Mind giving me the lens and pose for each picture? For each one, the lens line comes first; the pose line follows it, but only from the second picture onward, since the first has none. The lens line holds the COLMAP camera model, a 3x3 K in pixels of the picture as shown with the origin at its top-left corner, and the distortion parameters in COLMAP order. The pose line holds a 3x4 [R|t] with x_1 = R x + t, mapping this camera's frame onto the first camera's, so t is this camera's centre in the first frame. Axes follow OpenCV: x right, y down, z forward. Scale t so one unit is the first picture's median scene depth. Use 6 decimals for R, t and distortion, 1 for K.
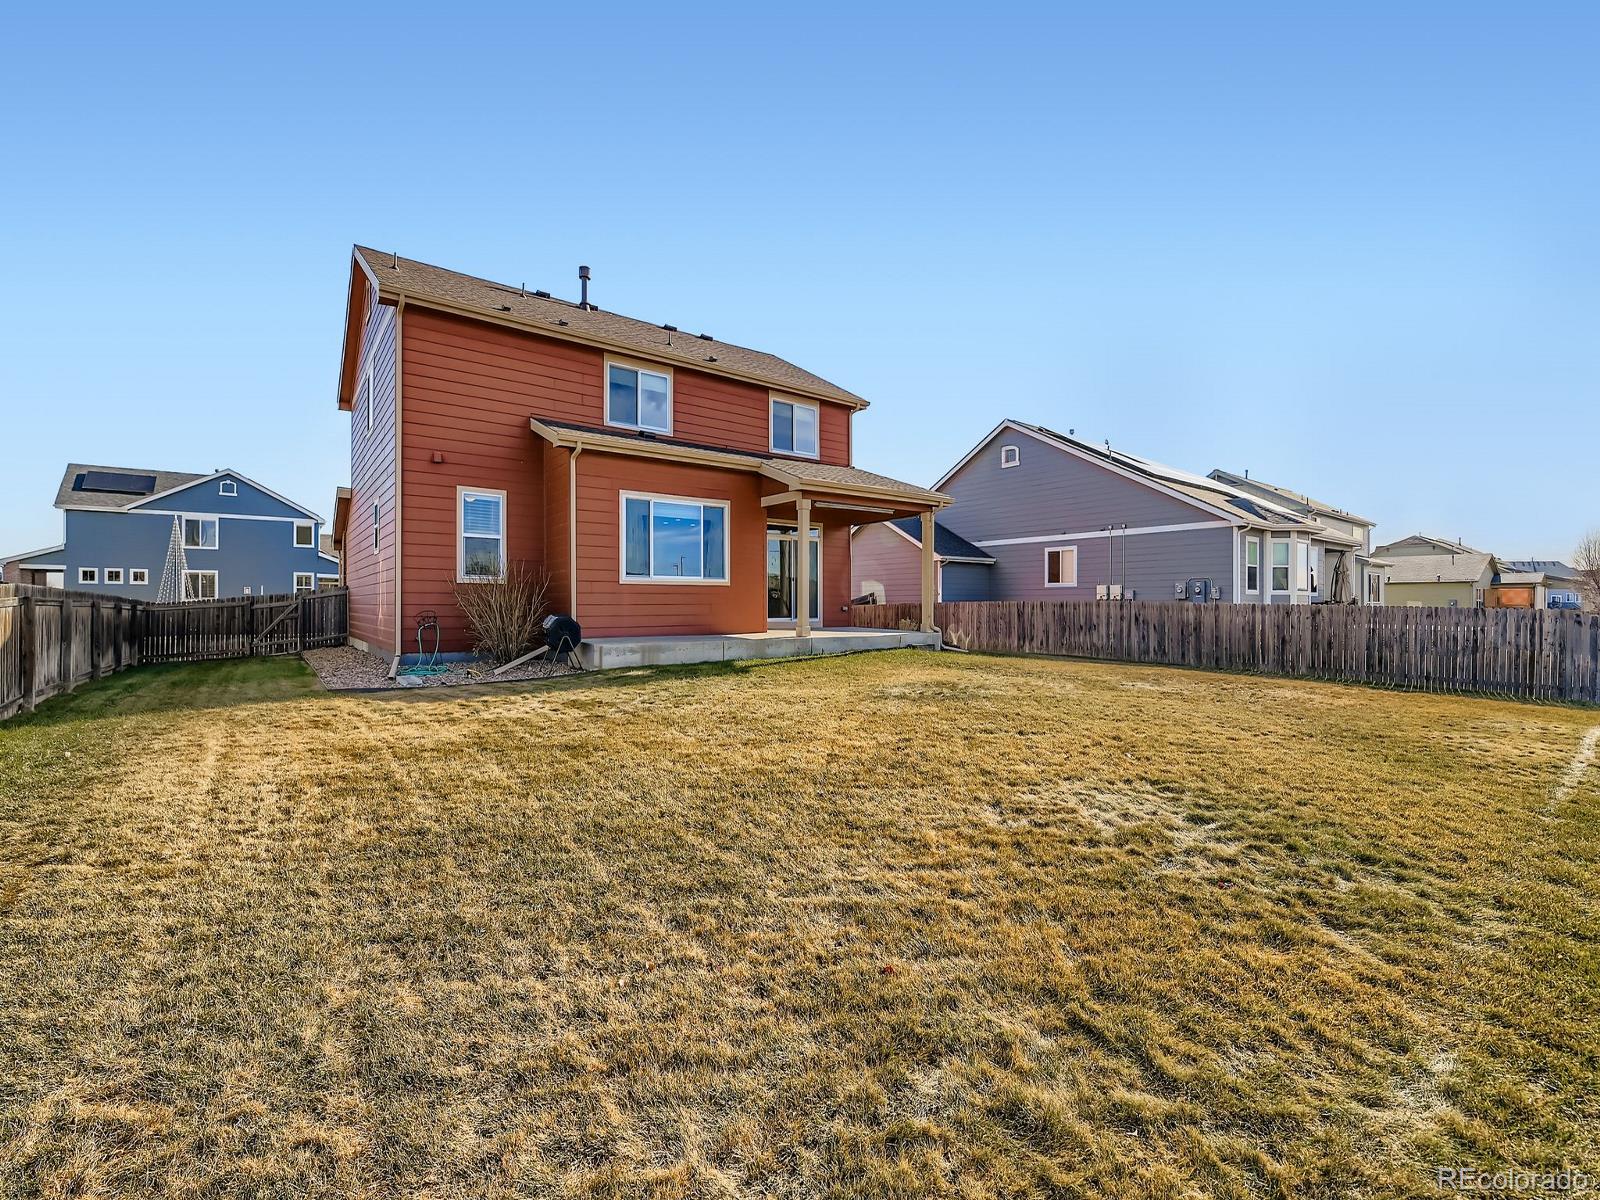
lens RADIAL K [[697.7, 0, 804.4], [0, 697.7, 606.7], [0, 0, 1]] dist [-0.001266, -0.001717]
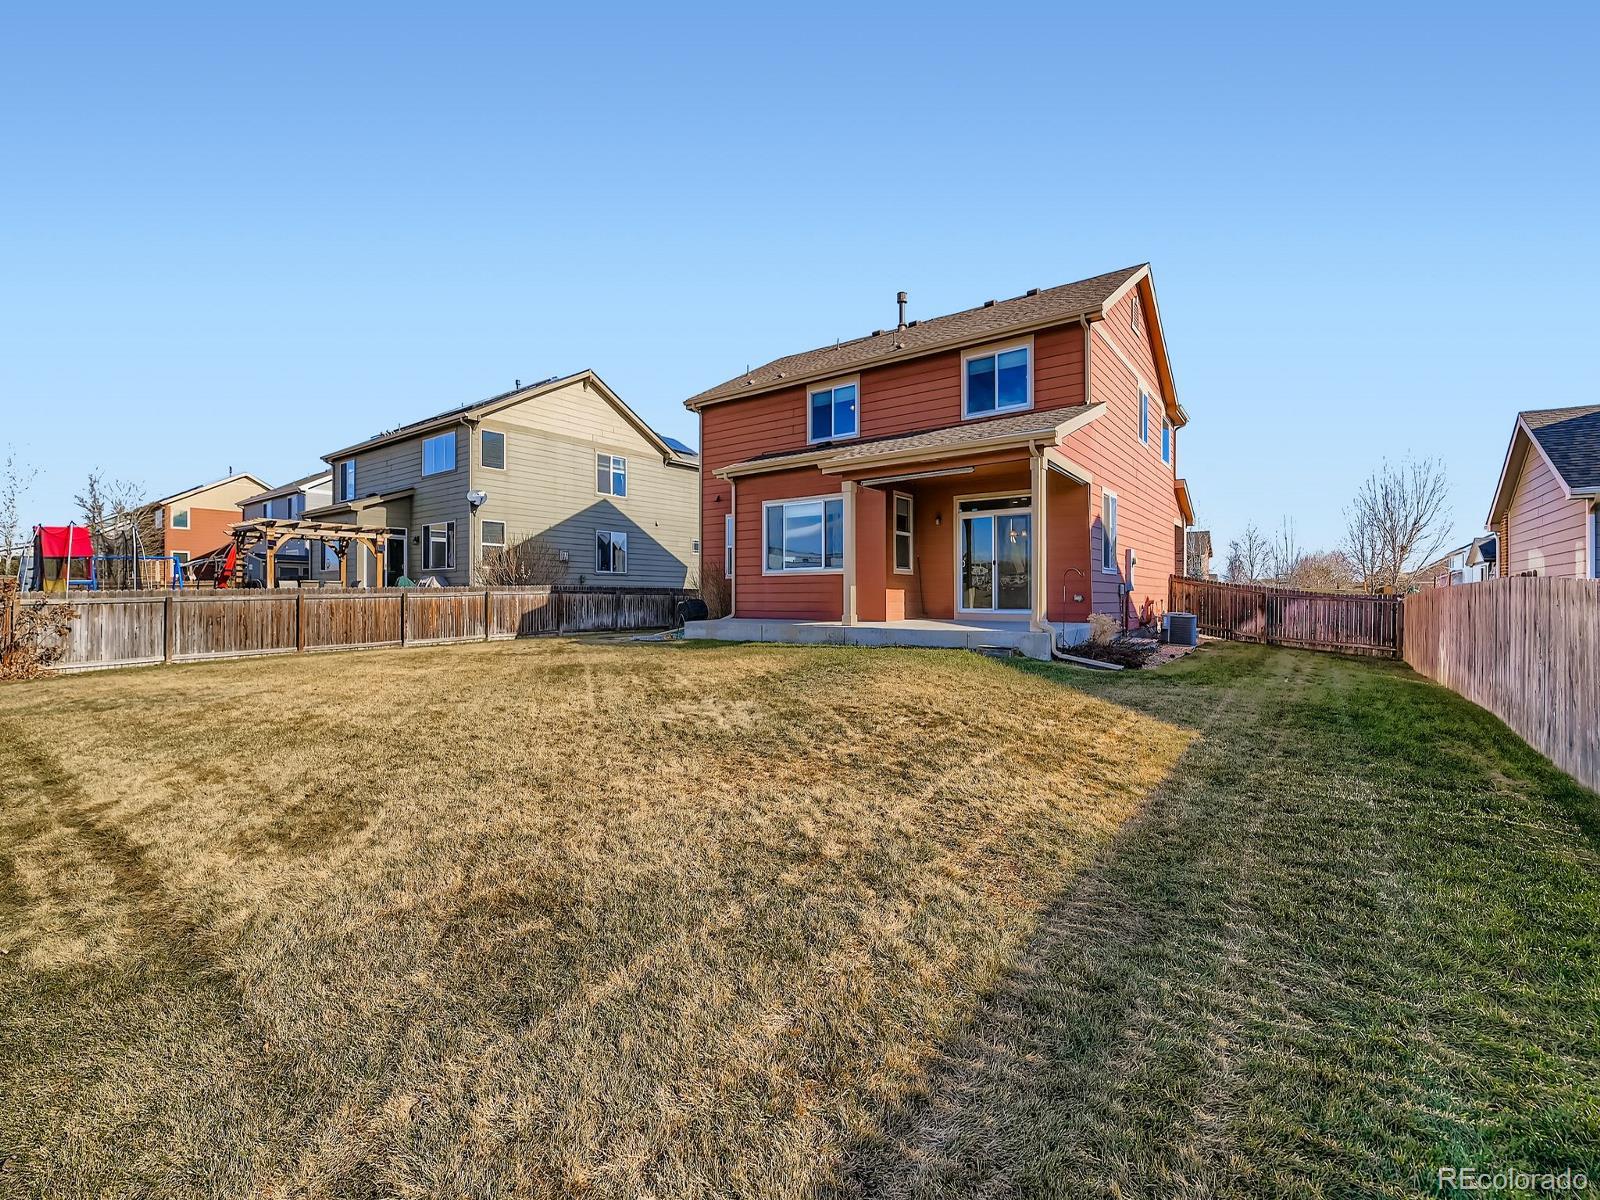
lens RADIAL K [[697.7, 0, 801.2], [0, 697.7, 595.5], [0, 0, 1]] dist [-0.001266, -0.001717]
pose [[0.257657, -0.001198, -0.966236, 0.886784], [-0.005299, 0.999982, -0.002653, 0.004273], [0.966222, 0.005803, 0.257647, 0.683916]]
